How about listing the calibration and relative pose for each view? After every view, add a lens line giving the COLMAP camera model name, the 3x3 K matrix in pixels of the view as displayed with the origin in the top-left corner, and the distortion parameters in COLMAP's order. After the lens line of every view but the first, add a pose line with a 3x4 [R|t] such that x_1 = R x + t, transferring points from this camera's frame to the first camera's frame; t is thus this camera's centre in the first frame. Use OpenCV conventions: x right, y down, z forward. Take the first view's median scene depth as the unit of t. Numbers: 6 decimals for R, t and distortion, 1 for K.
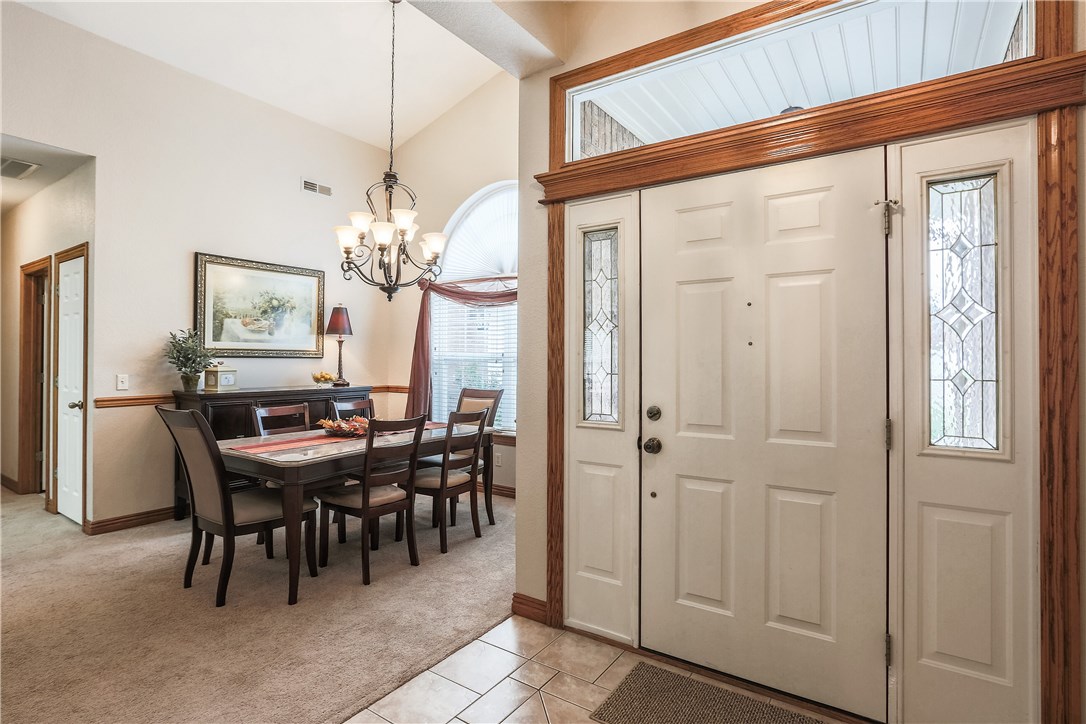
lens RADIAL K [[526.7, 0, 541.3], [0, 526.7, 355.4], [0, 0, 1]] dist [-0.053330, 0.027966]
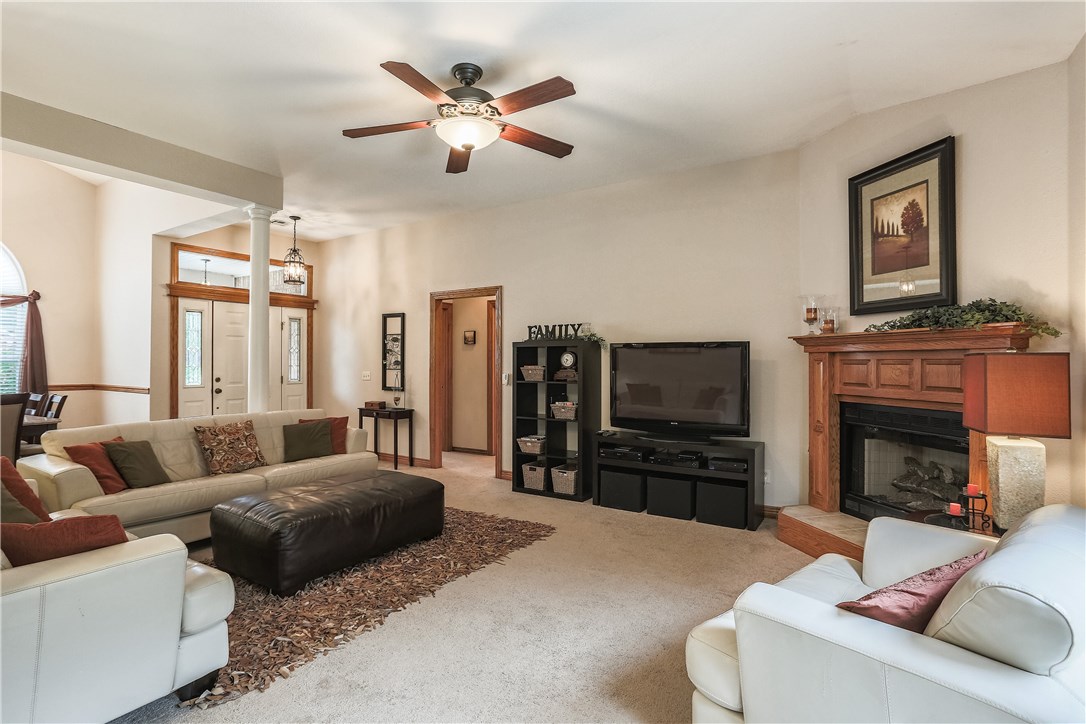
lens RADIAL K [[526.7, 0, 541.3], [0, 526.7, 355.4], [0, 0, 1]] dist [-0.053330, 0.027966]
pose [[-0.028792, 0.004892, 0.999573, -2.670561], [-0.010584, 0.999930, -0.005198, -0.028687], [-0.999529, -0.010729, -0.028738, -0.697788]]
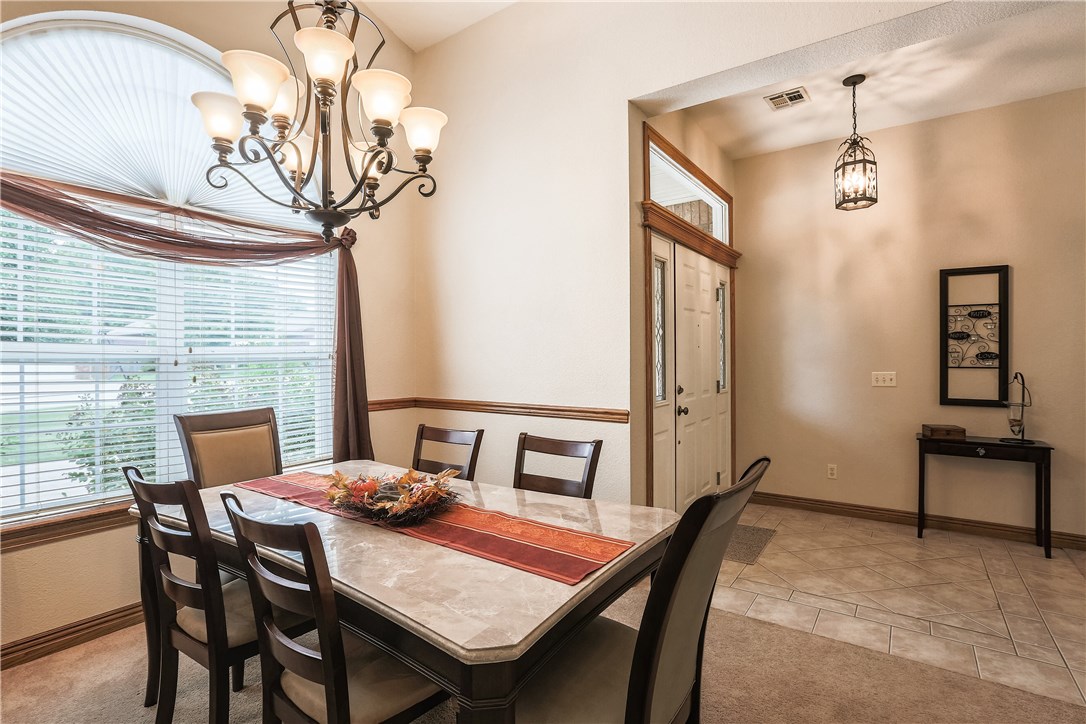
lens RADIAL K [[526.7, 0, 541.3], [0, 526.7, 355.4], [0, 0, 1]] dist [-0.053330, 0.027966]
pose [[0.018668, -0.006089, 0.999807, -1.342093], [-0.003027, 0.999977, 0.006147, -0.002360], [-0.999821, -0.003141, 0.018649, 1.360454]]
